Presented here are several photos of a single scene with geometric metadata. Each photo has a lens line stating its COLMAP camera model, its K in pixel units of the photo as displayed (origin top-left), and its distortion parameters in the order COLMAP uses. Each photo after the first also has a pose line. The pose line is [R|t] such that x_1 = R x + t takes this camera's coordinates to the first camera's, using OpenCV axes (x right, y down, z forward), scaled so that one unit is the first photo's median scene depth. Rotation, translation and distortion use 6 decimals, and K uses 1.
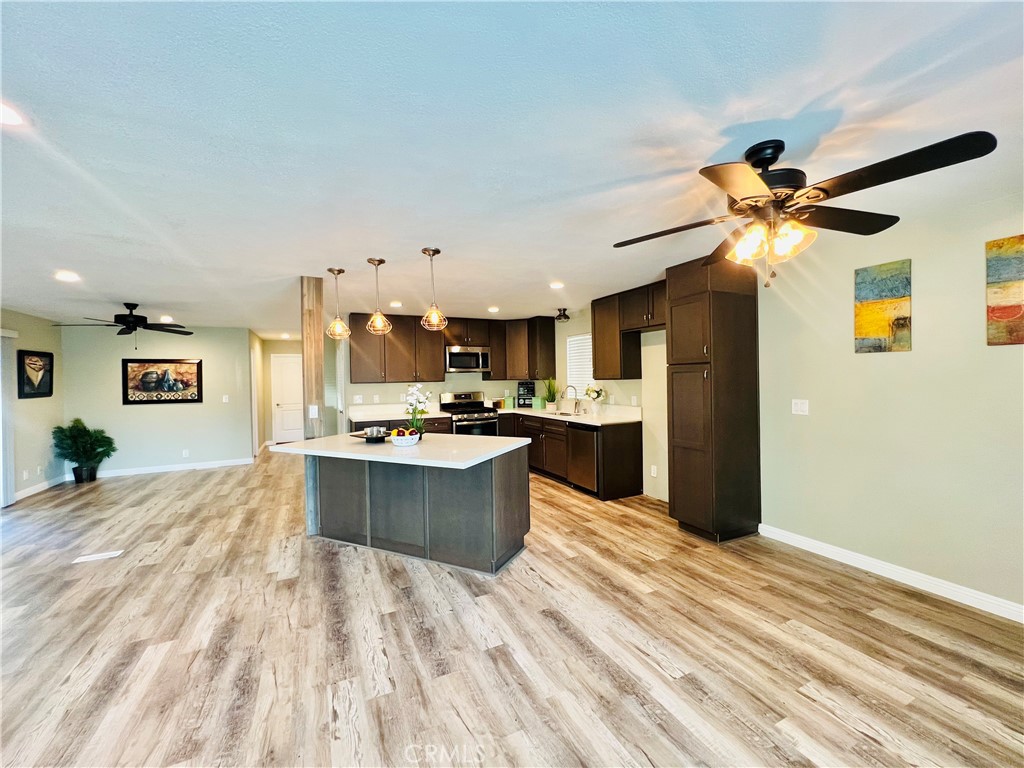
lens RADIAL K [[410.9, 0, 509.7], [0, 410.9, 381.0], [0, 0, 1]] dist [-0.002335, 0.000747]
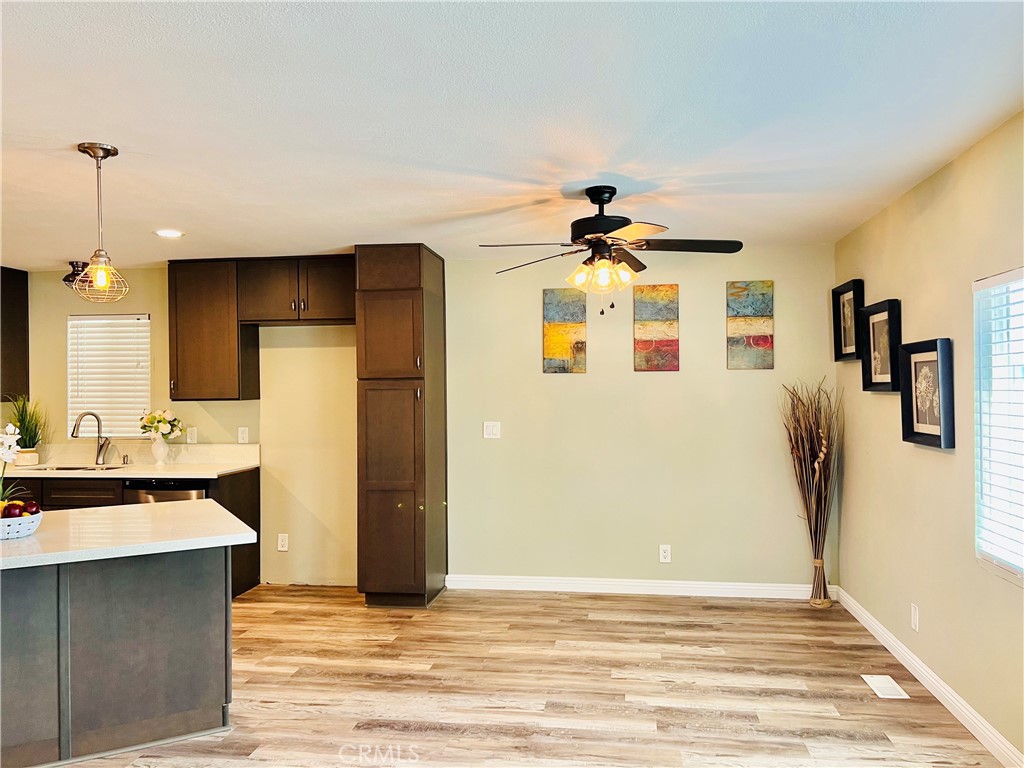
lens RADIAL K [[770.0, 0, 515.7], [0, 770.0, 387.5], [0, 0, 1]] dist [0.063854, -0.075809]
pose [[0.559102, 0.016911, 0.828926, -0.684316], [0.004289, 0.999720, -0.023288, 0.009331], [-0.829088, 0.016576, 0.558873, 0.016697]]
